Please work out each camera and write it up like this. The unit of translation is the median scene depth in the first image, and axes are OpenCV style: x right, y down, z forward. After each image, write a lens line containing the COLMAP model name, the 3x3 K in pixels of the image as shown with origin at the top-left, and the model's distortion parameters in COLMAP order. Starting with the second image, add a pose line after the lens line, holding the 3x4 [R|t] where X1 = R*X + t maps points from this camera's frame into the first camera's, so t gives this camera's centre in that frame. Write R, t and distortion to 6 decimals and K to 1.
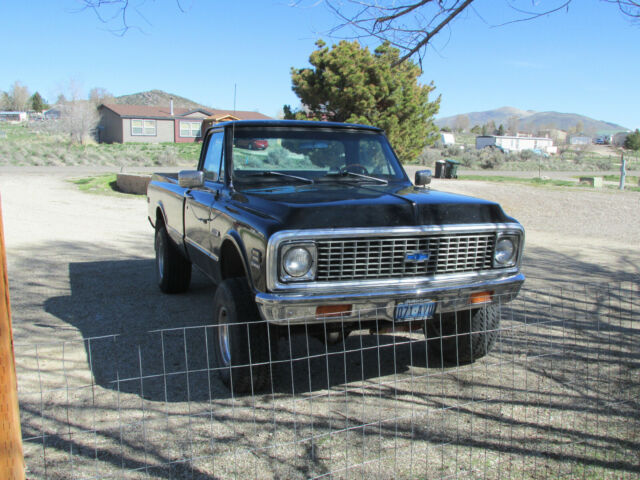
lens RADIAL K [[627.1, 0, 320.0], [0, 627.1, 240.0], [0, 0, 1]] dist [-0.042256, 0.012382]
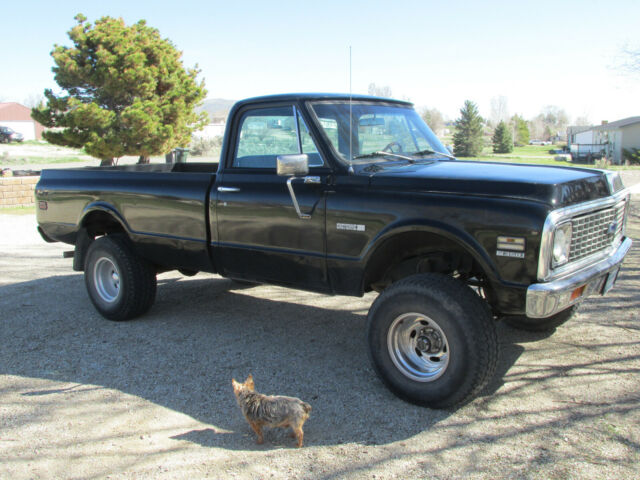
lens RADIAL K [[627.1, 0, 320.0], [0, 627.1, 240.0], [0, 0, 1]] dist [-0.042256, 0.012382]
pose [[0.869248, -0.113256, 0.481229, -0.172221], [0.104817, 0.993496, 0.044485, -0.010268], [-0.483137, 0.011773, 0.875466, 0.087151]]
